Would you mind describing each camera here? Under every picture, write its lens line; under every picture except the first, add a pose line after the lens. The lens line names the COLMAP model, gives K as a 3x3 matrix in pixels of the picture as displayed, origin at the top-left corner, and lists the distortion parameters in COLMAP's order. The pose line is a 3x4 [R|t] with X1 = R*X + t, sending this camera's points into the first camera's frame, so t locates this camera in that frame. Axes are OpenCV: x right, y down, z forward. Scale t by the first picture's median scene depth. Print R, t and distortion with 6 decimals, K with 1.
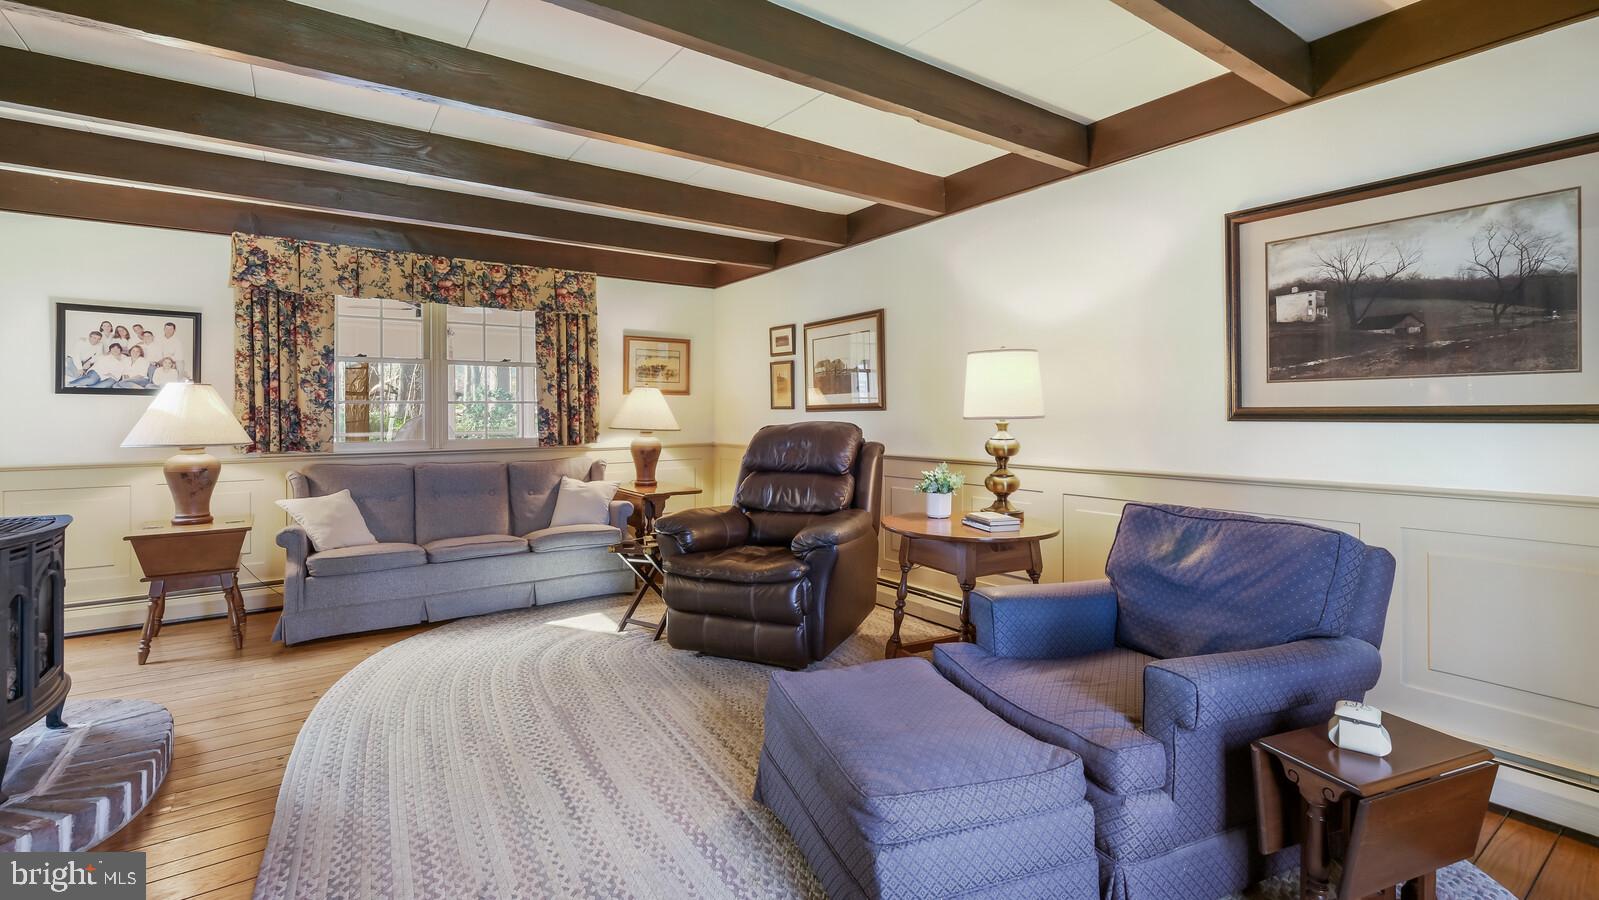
lens RADIAL K [[710.0, 0, 801.7], [0, 710.0, 415.4], [0, 0, 1]] dist [0.004079, 0.000215]
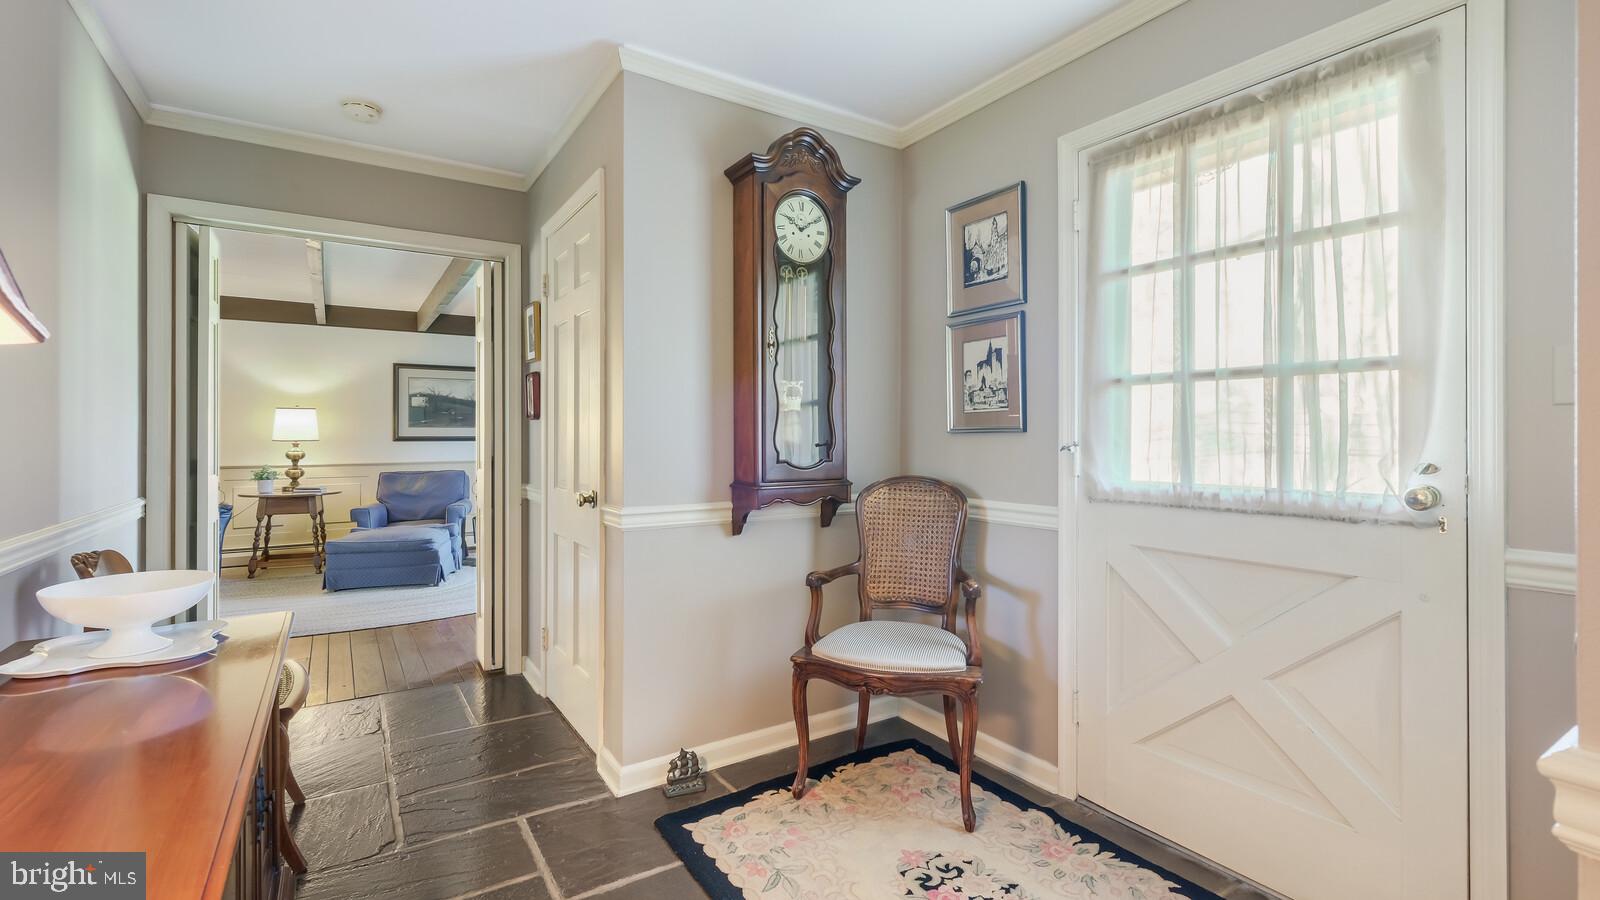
lens RADIAL K [[710.4, 0, 800.0], [0, 710.4, 443.3], [0, 0, 1]] dist [0.004079, 0.000215]
pose [[0.040016, -0.001955, 0.999197, -2.056707], [0.009054, 0.999958, 0.001594, 0.024987], [-0.999158, 0.008982, 0.040032, -0.633376]]
